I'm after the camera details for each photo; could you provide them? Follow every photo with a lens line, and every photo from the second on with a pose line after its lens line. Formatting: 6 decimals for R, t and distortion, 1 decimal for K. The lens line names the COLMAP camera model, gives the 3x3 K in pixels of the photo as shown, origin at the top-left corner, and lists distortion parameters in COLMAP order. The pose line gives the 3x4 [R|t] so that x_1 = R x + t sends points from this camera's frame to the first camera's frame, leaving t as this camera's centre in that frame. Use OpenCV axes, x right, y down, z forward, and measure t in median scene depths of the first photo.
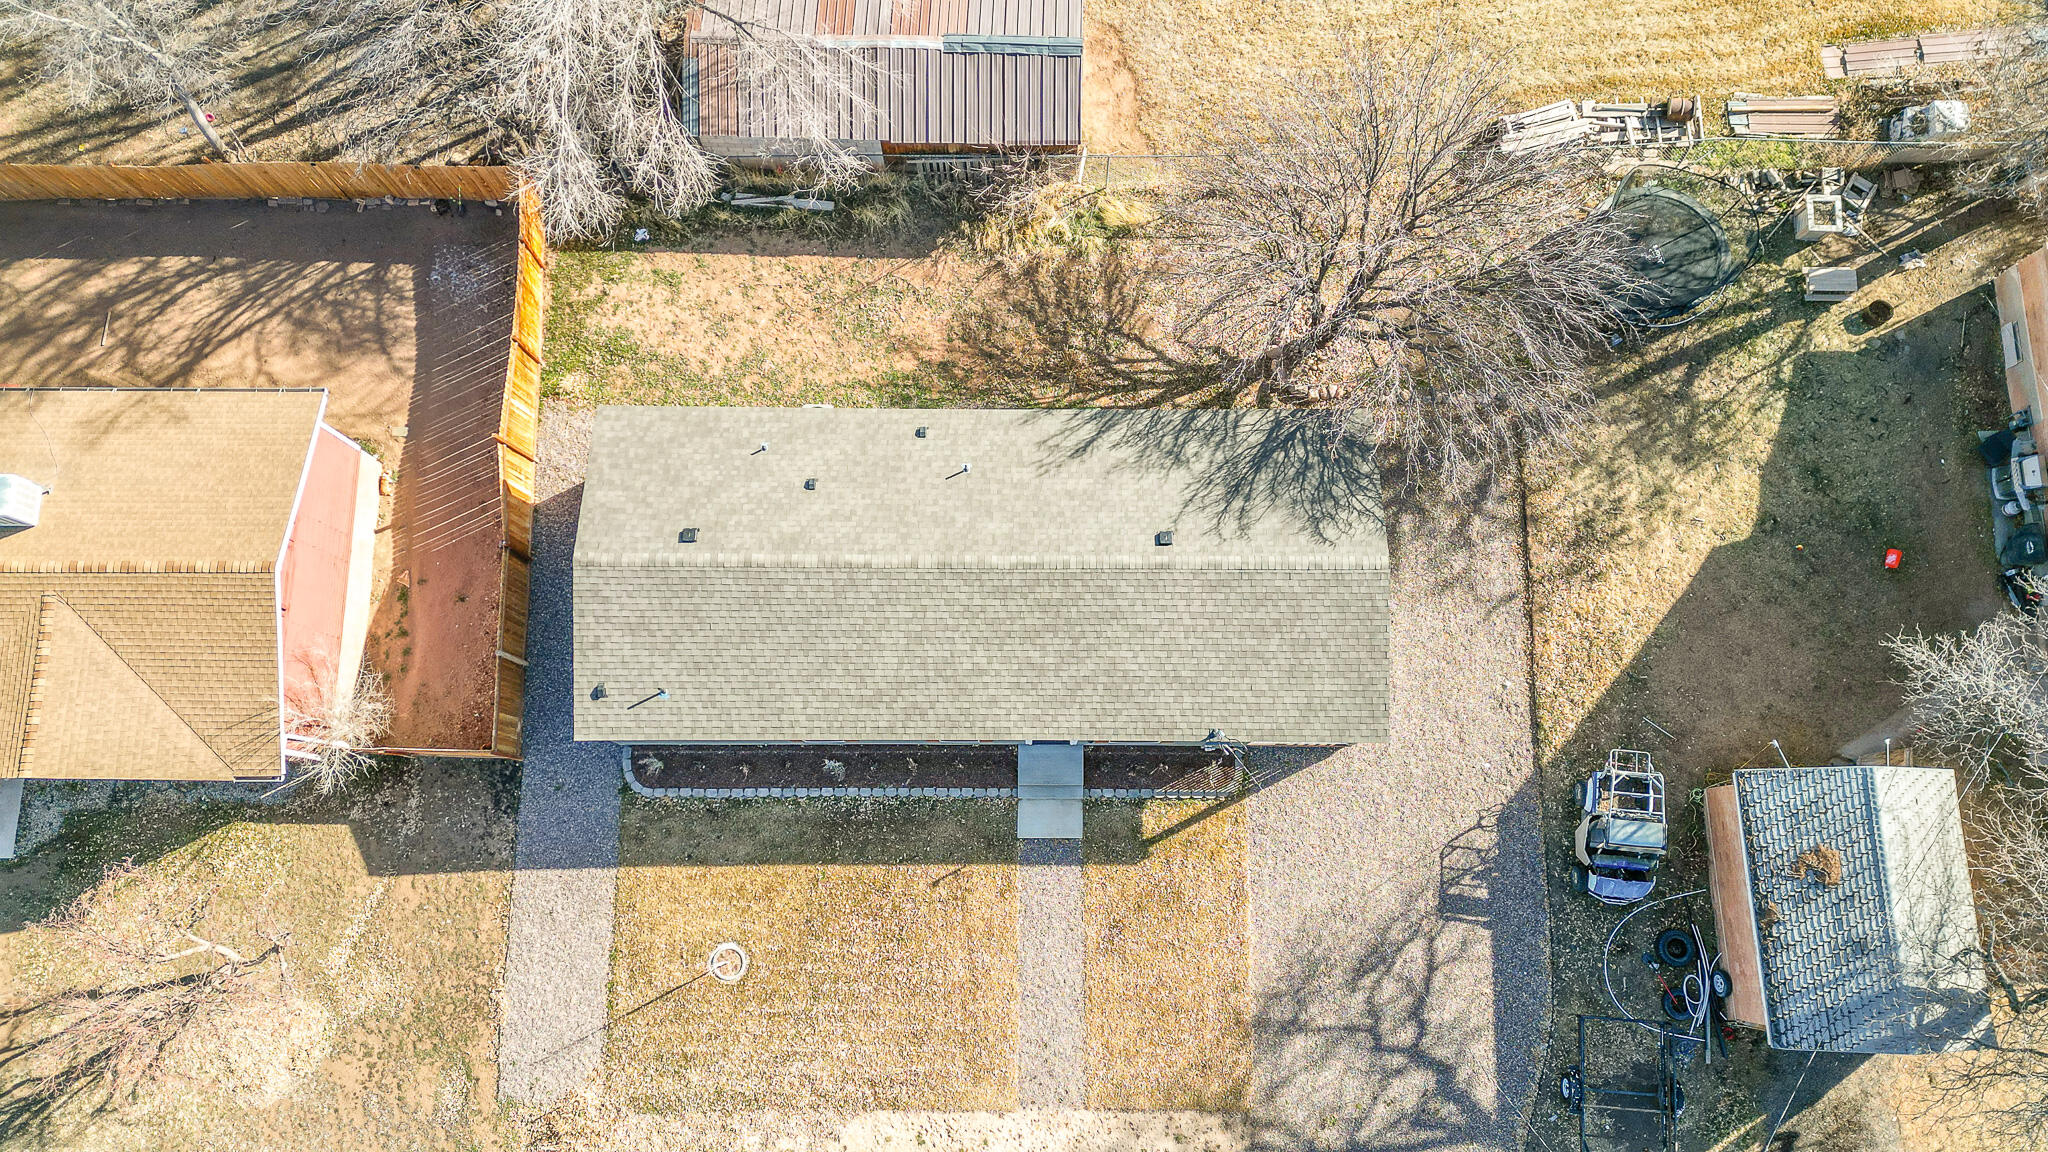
lens RADIAL K [[1410.4, 0, 1021.4], [0, 1410.4, 574.6], [0, 0, 1]] dist [0.112660, -0.111359]
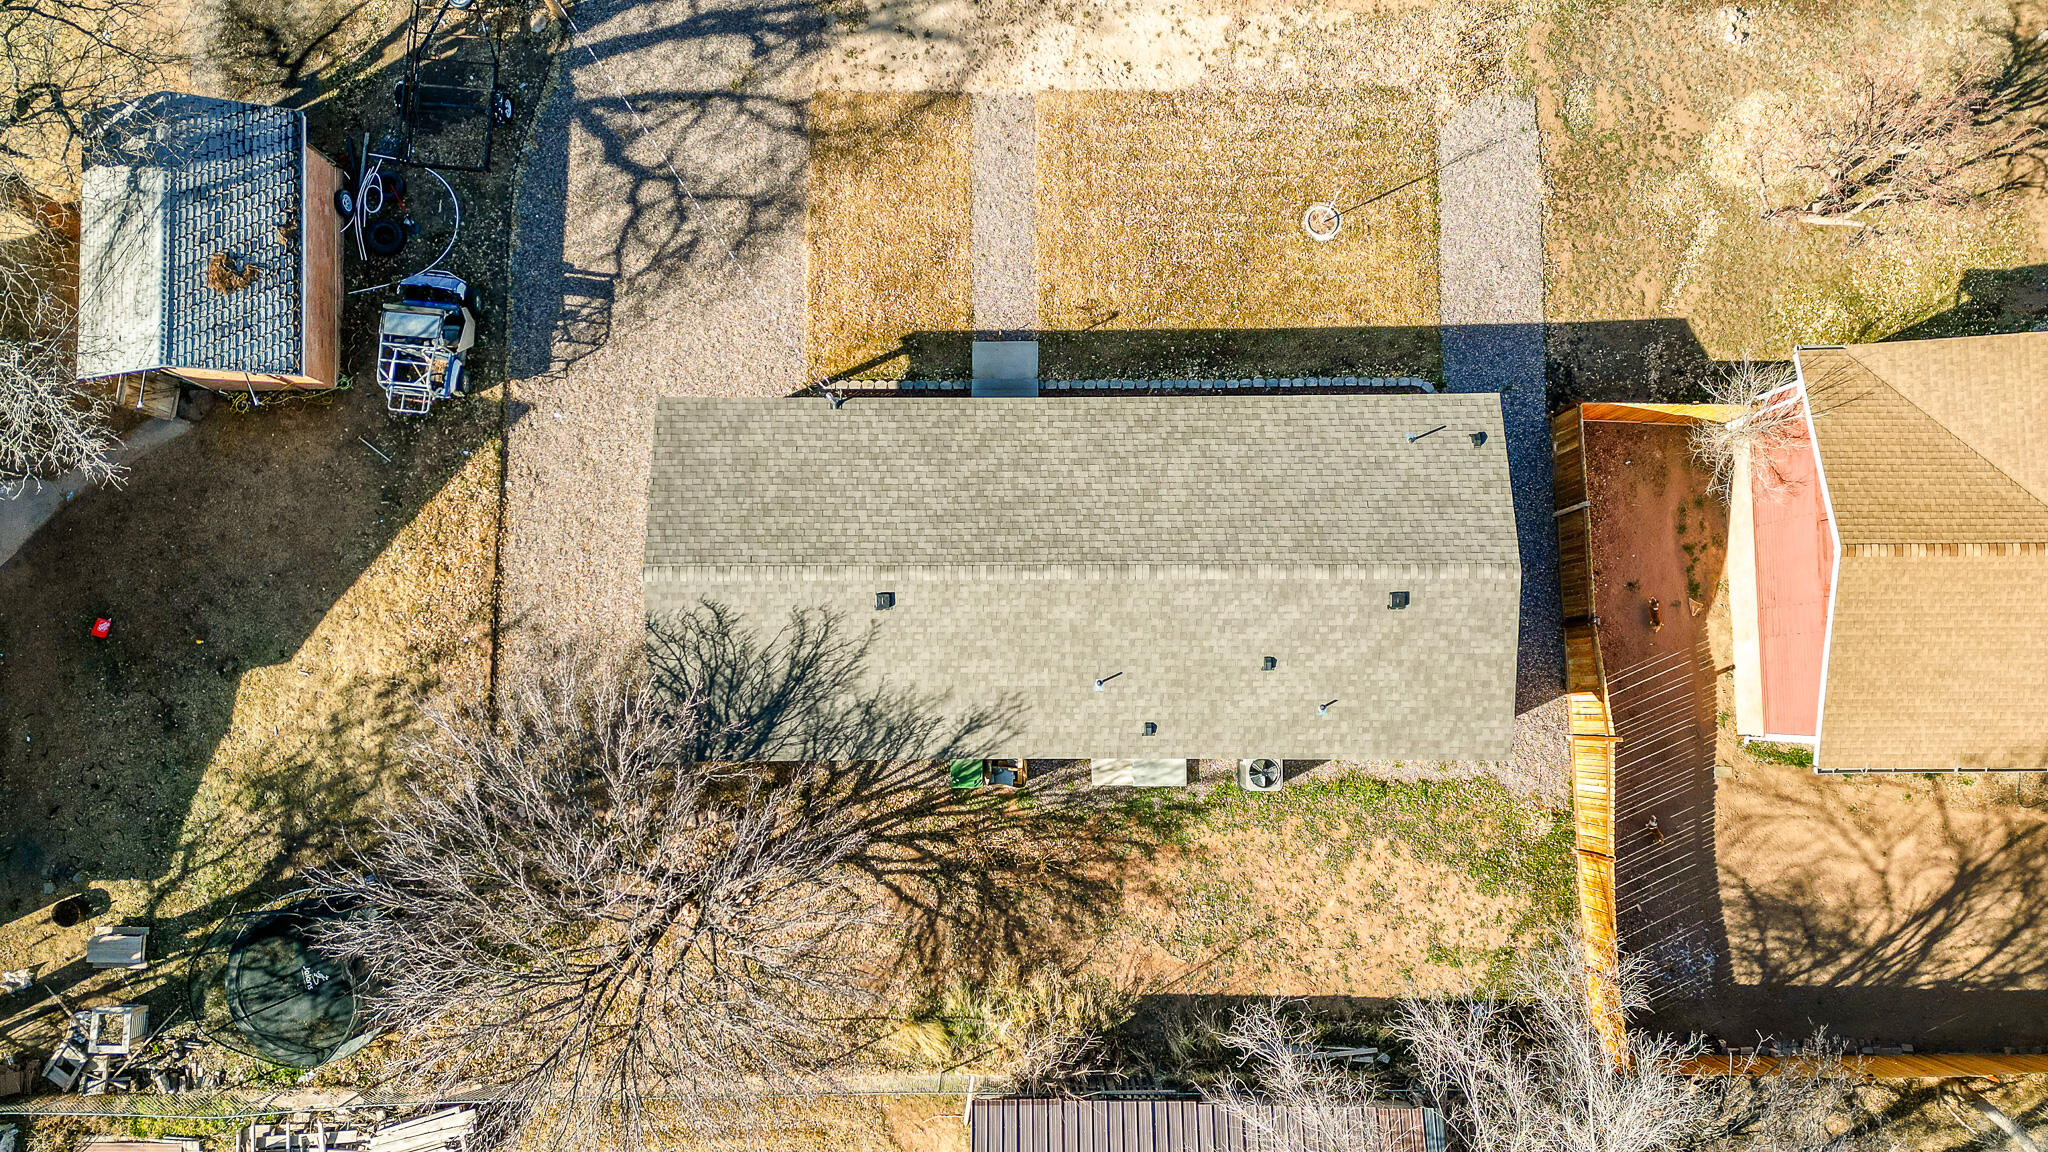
lens RADIAL K [[1410.4, 0, 1021.4], [0, 1410.4, 574.6], [0, 0, 1]] dist [0.112660, -0.111359]
pose [[-0.999971, 0.007296, -0.002341, 0.012416], [-0.007660, -0.958666, 0.284430, -0.248812], [-0.000169, 0.284439, 0.958694, 0.097129]]
